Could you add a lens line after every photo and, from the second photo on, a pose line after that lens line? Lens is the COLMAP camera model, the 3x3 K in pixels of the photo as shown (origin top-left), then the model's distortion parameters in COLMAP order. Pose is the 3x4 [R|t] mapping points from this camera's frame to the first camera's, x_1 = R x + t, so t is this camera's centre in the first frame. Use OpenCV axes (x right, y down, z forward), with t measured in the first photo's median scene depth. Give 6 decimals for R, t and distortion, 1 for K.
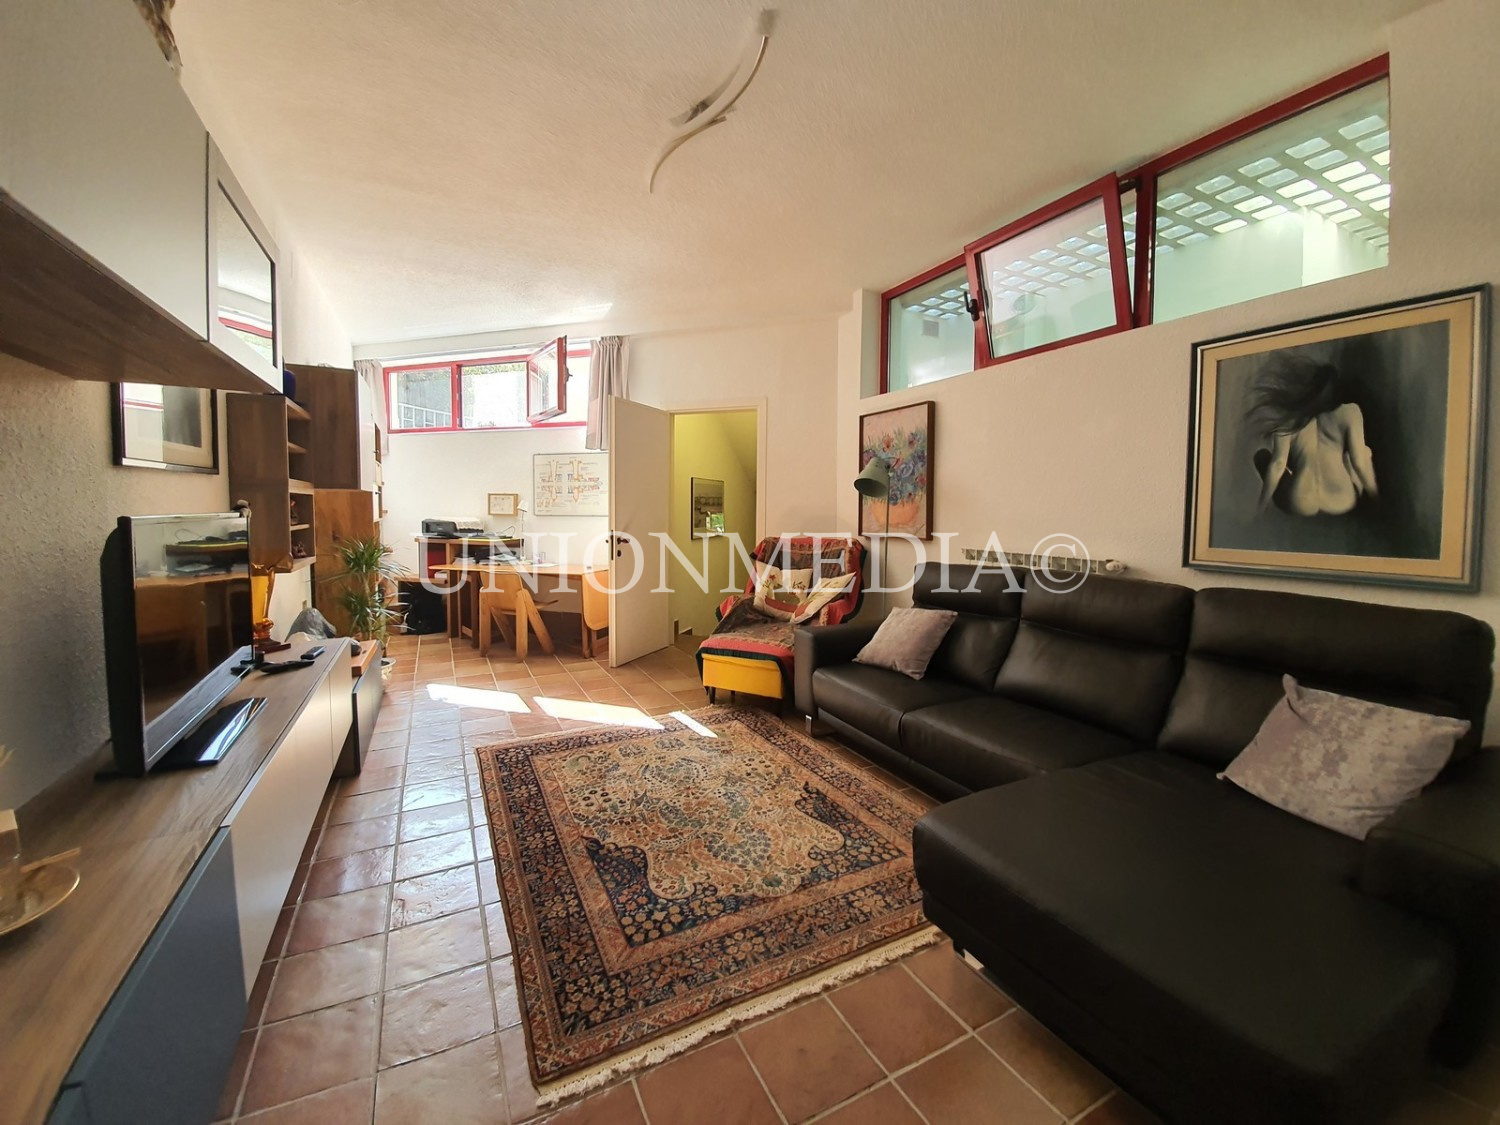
lens RADIAL K [[602.8, 0, 746.9], [0, 602.8, 562.6], [0, 0, 1]] dist [-0.013580, -0.000464]
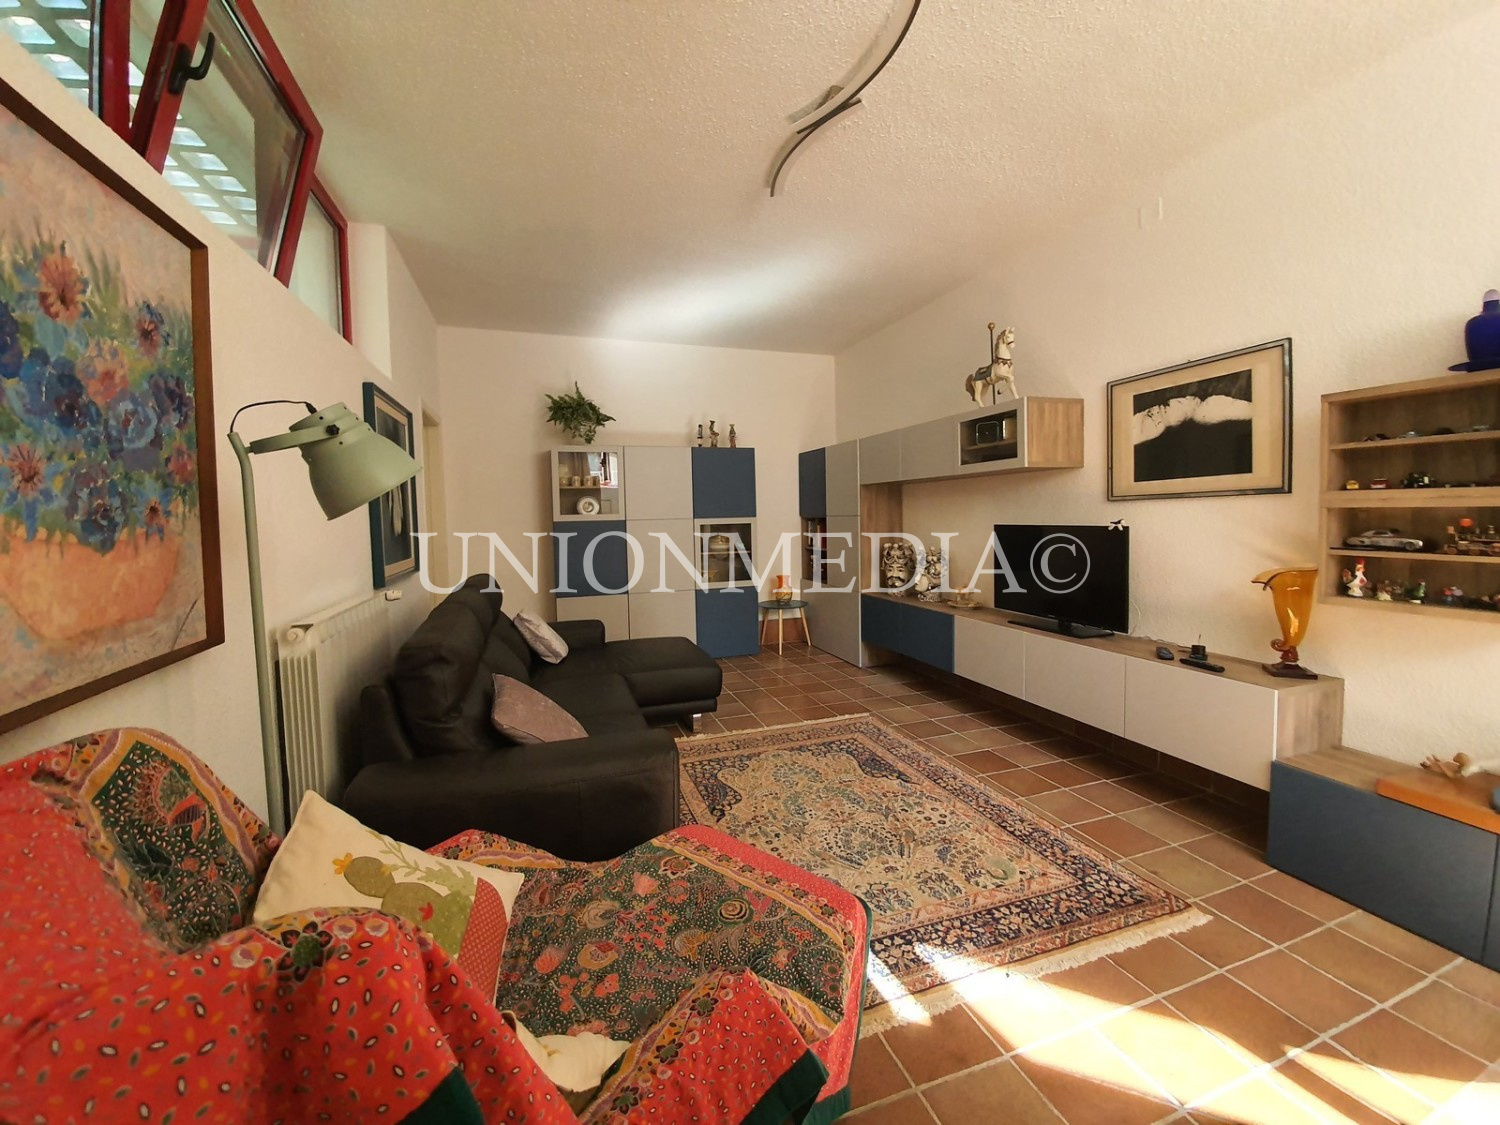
lens RADIAL K [[602.8, 0, 753.9], [0, 602.8, 554.2], [0, 0, 1]] dist [-0.013580, -0.000464]
pose [[-0.990681, 0.001351, 0.136198, -0.091644], [0.023069, 0.987169, 0.158004, -0.209583], [-0.134237, 0.159674, -0.978000, 1.983330]]
